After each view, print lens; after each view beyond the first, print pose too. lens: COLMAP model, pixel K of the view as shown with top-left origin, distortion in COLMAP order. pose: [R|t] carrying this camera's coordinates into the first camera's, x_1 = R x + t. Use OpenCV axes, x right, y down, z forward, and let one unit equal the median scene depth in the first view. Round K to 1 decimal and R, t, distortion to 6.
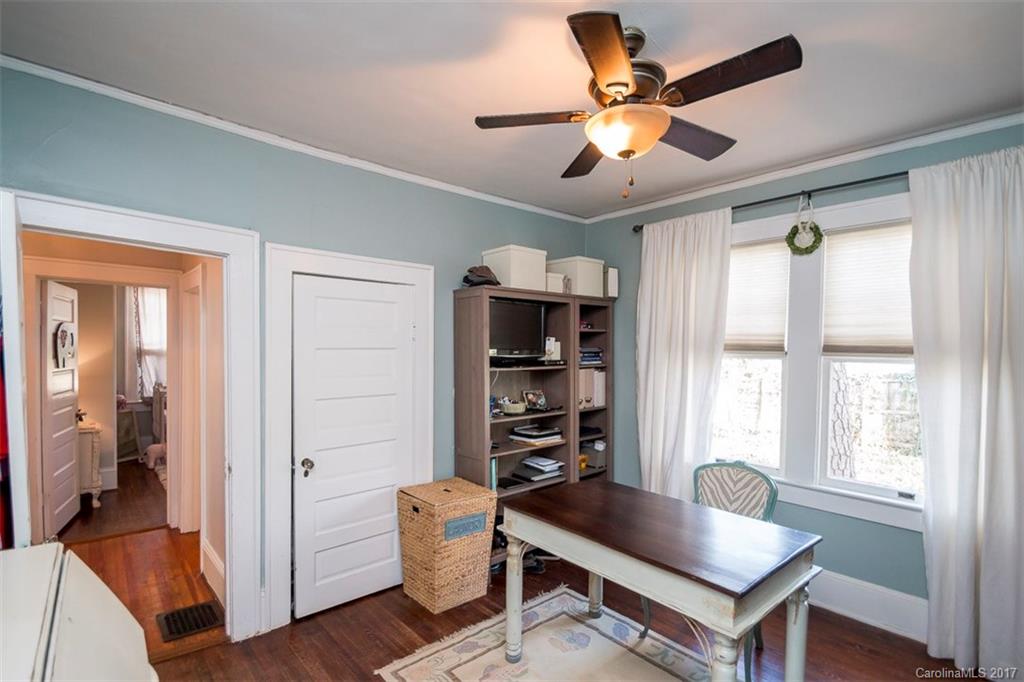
lens RADIAL K [[475.5, 0, 518.3], [0, 475.5, 344.0], [0, 0, 1]] dist [0.000301, -0.000109]
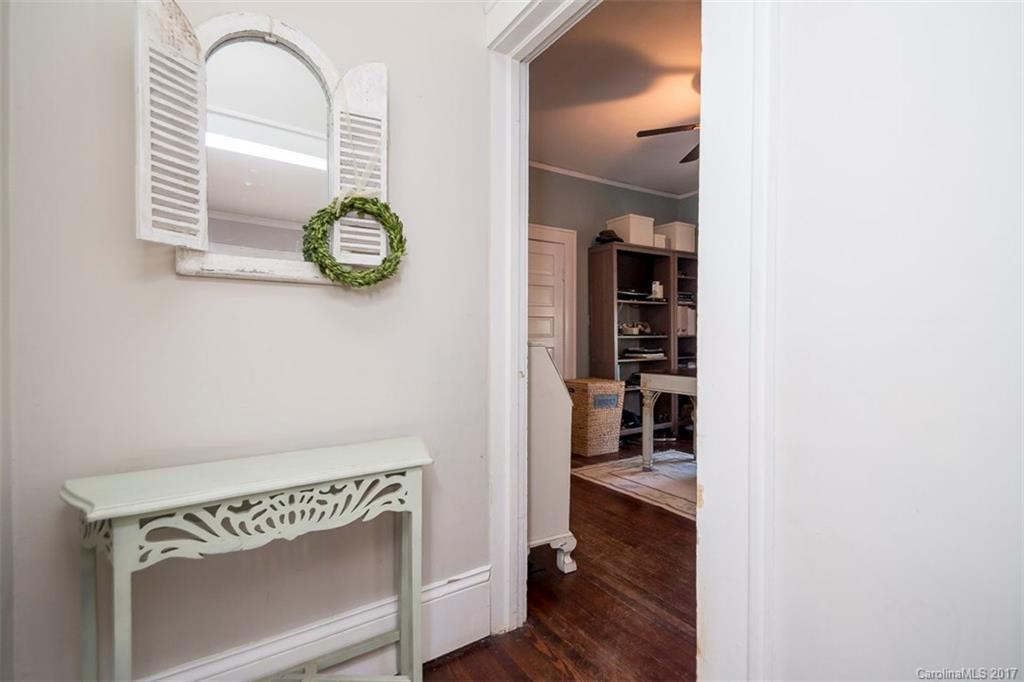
lens RADIAL K [[475.5, 0, 505.3], [0, 475.5, 338.2], [0, 0, 1]] dist [0.000301, -0.000109]
pose [[0.989470, -0.009481, -0.144426, -0.168617], [0.008370, 0.999931, -0.008301, 0.159340], [0.144495, 0.007005, 0.989481, -0.428475]]
